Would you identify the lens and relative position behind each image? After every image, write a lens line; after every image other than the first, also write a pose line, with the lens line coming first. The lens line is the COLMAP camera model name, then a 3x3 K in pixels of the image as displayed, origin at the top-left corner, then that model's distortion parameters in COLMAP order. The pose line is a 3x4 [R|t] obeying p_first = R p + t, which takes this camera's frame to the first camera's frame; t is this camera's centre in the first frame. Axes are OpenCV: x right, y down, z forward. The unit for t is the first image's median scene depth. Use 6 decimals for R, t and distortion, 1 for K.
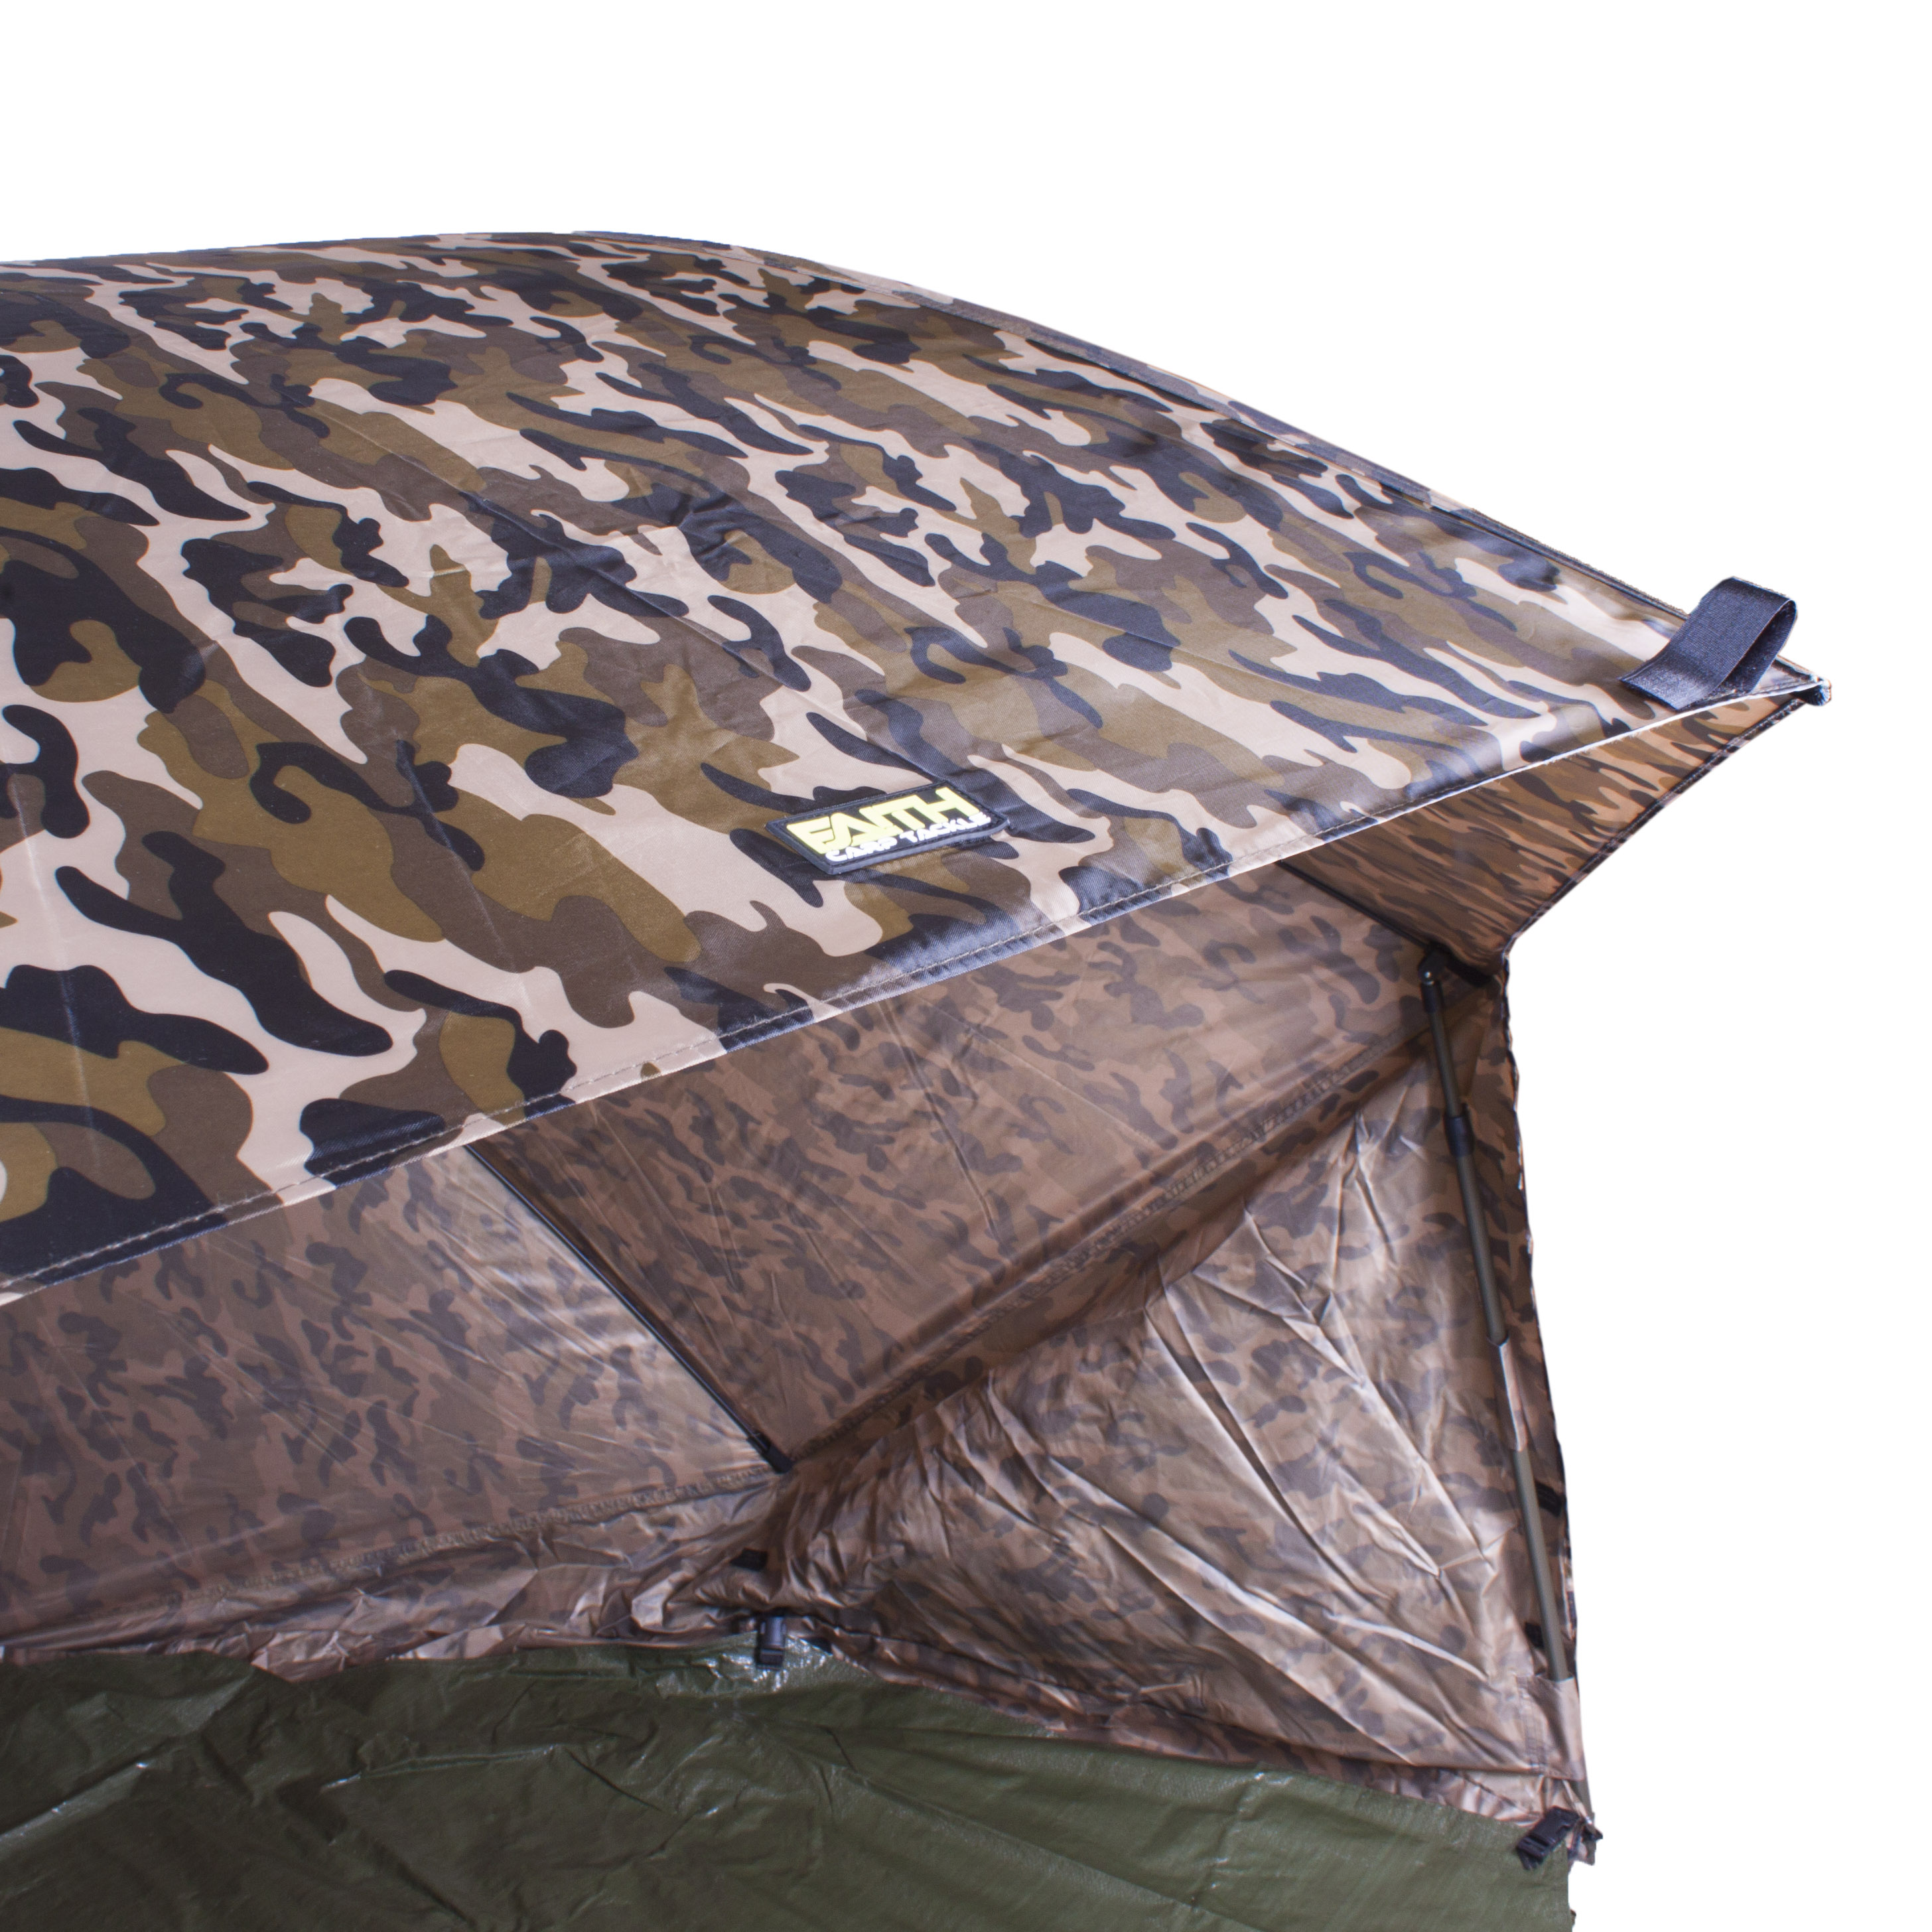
lens RADIAL K [[2405.8, 0, 966.0], [0, 2405.8, 966.0], [0, 0, 1]] dist [-0.071853, -0.014372]
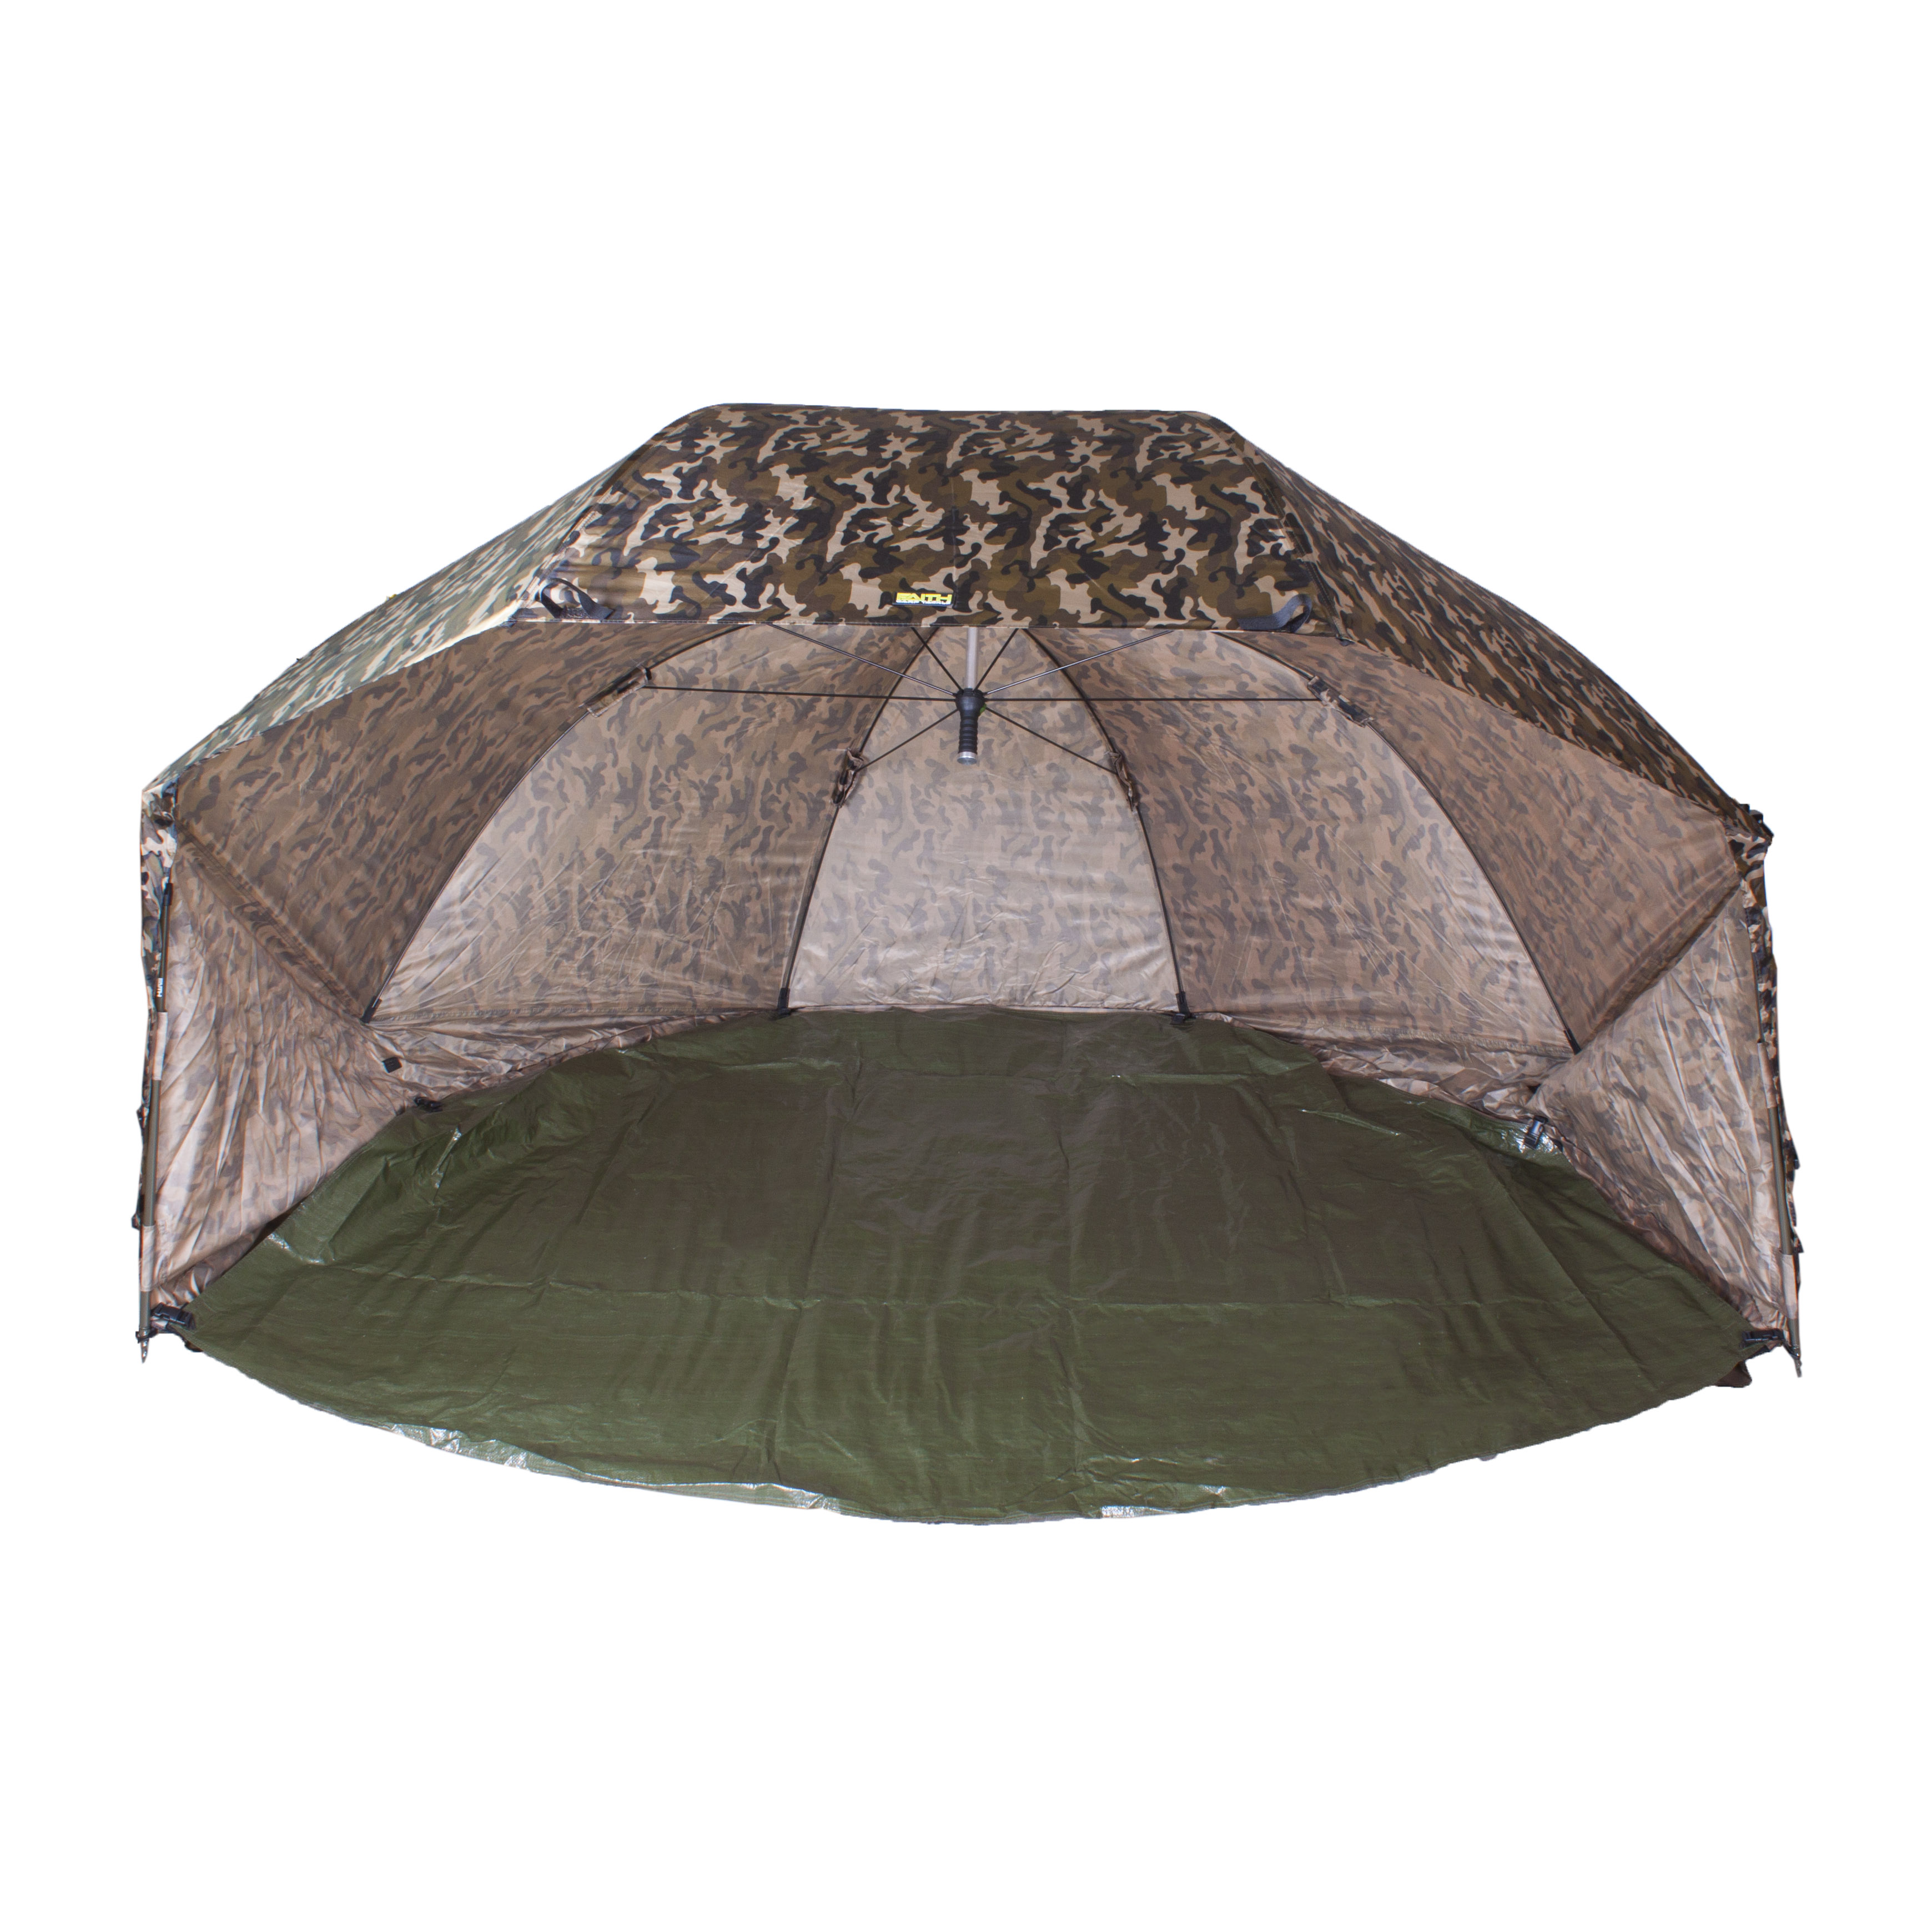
lens RADIAL K [[2405.8, 0, 966.0], [0, 2405.8, 966.0], [0, 0, 1]] dist [-0.071853, -0.014372]
pose [[0.620760, 0.275344, -0.734058, 0.989683], [-0.217894, 0.960003, 0.175833, -0.075041], [0.753113, 0.050797, 0.655928, -0.567063]]
